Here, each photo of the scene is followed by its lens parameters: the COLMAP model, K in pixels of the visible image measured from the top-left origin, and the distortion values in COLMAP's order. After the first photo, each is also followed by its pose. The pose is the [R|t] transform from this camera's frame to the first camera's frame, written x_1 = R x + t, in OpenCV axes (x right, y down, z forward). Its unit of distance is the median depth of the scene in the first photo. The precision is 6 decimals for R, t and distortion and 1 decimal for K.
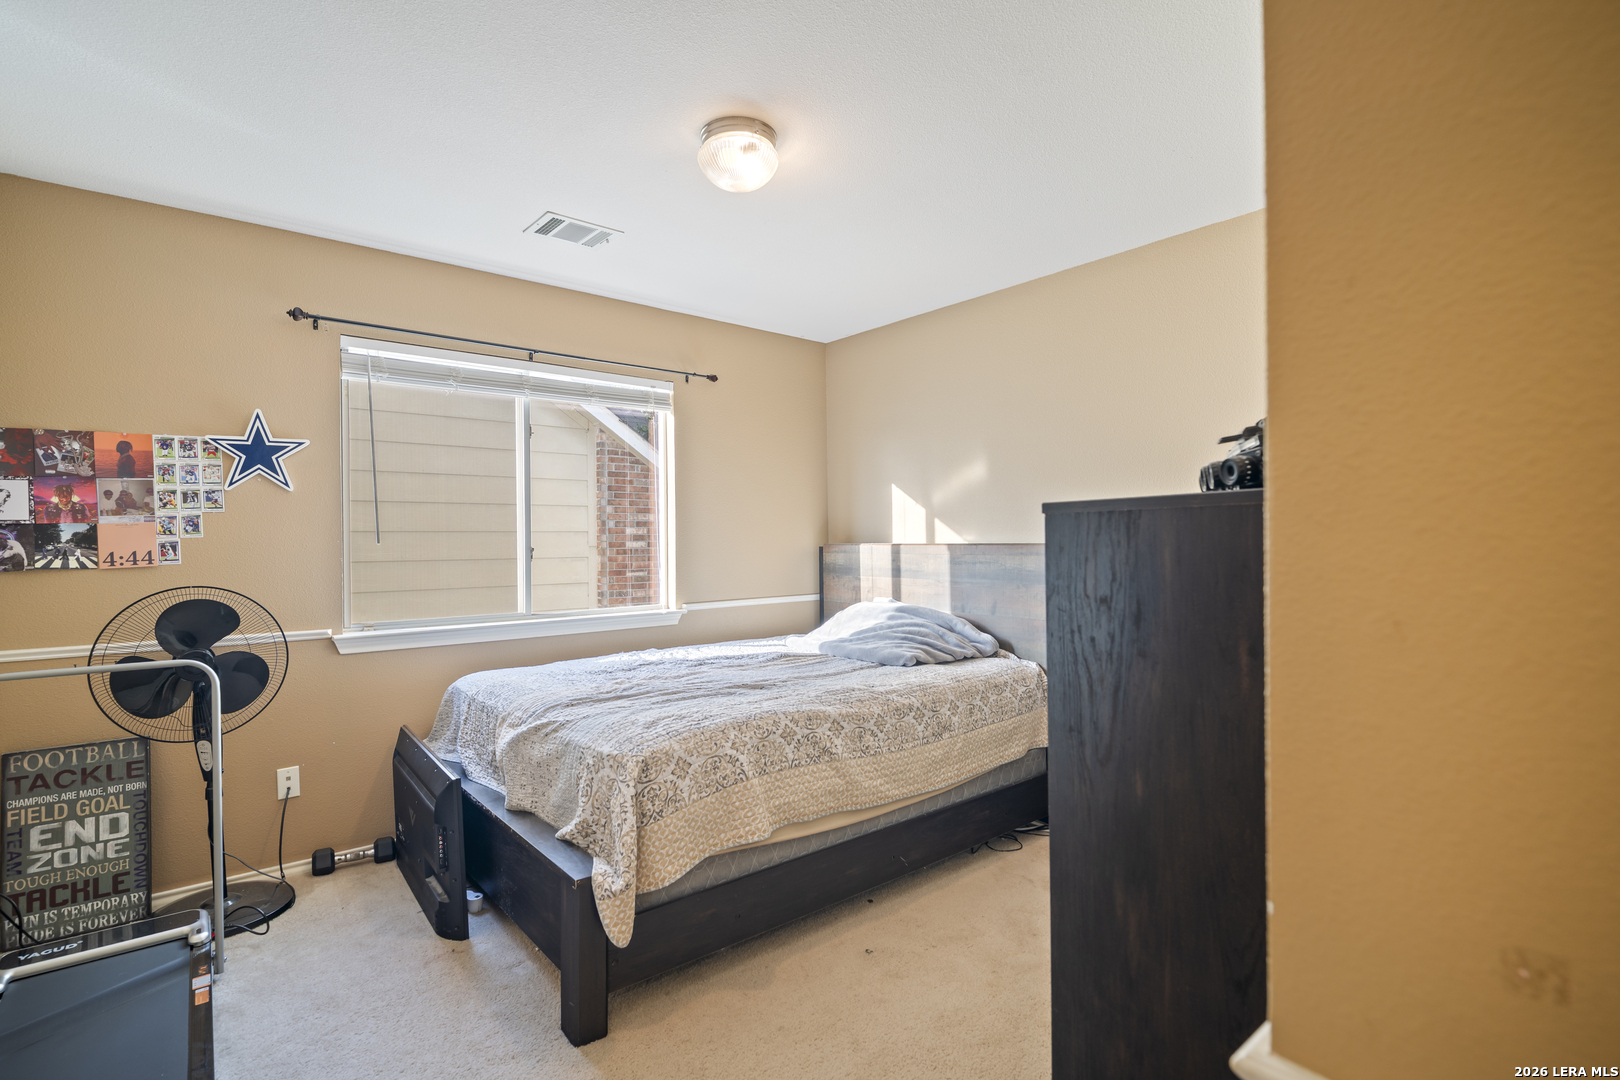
lens RADIAL K [[745.5, 0, 809.3], [0, 745.5, 540.0], [0, 0, 1]] dist [-0.003789, -0.000733]
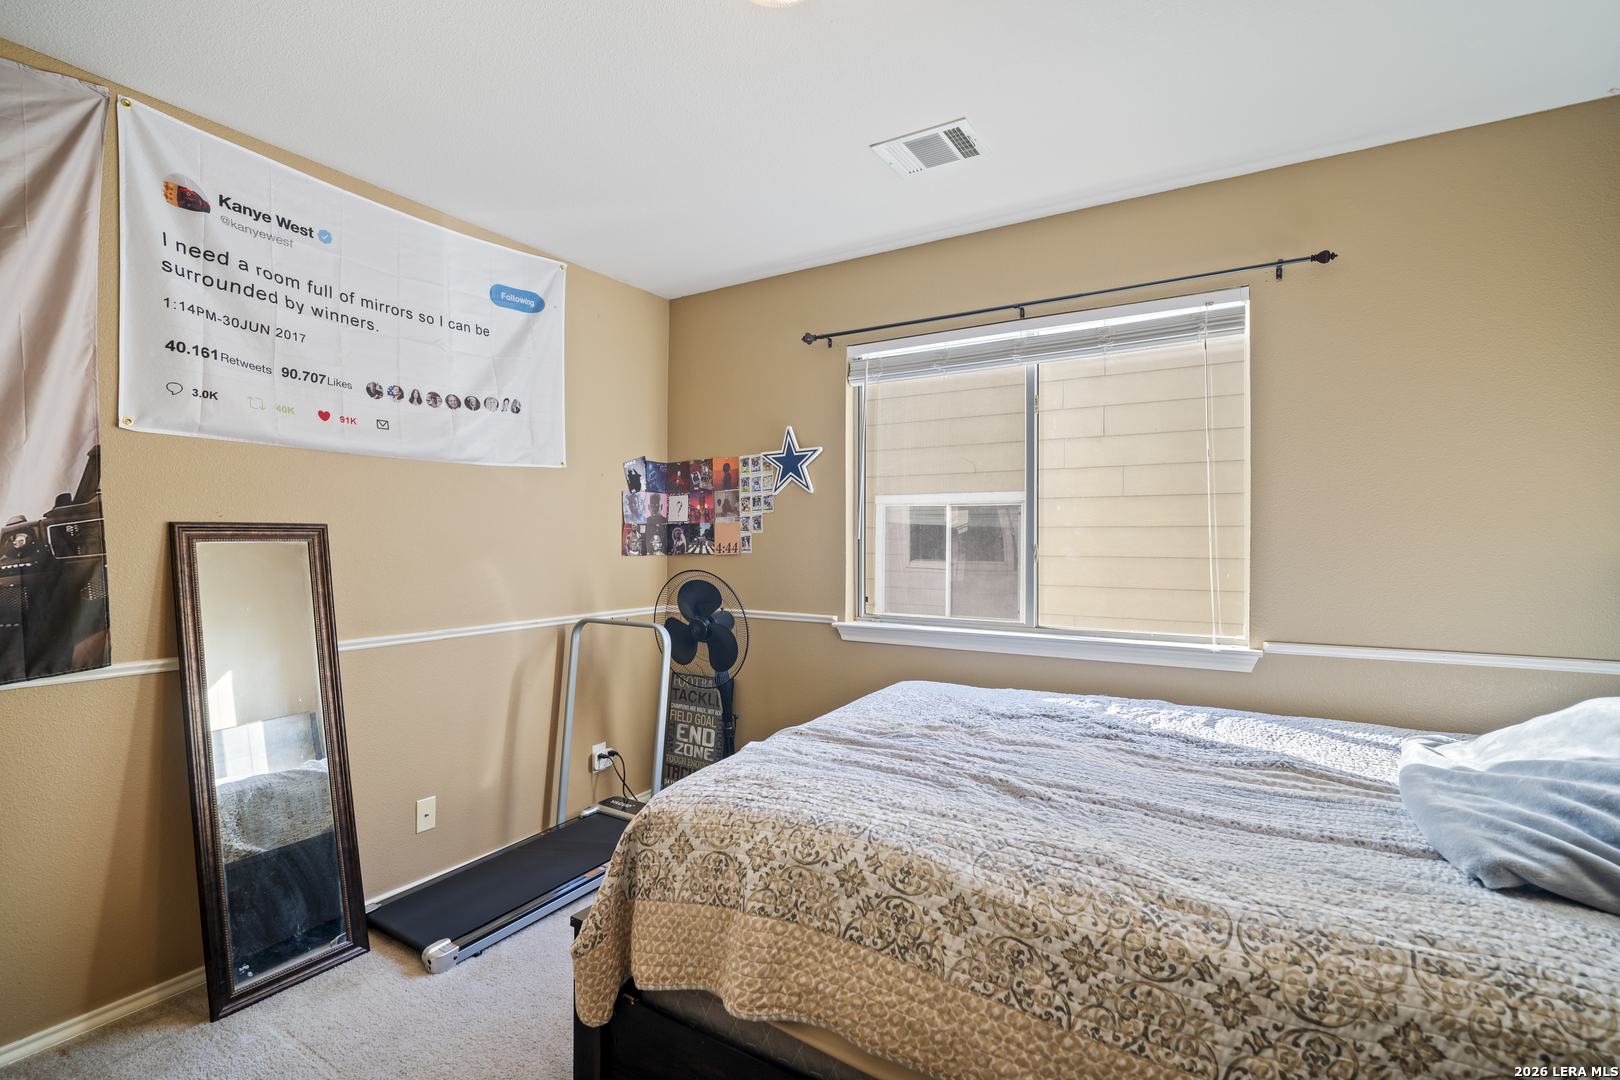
lens RADIAL K [[745.5, 0, 805.9], [0, 745.5, 537.1], [0, 0, 1]] dist [-0.003789, -0.000733]
pose [[0.331477, 0.007596, -0.943433, 0.443313], [-0.004265, 0.999969, 0.006553, -0.005219], [0.943454, 0.001851, 0.331499, 0.686640]]
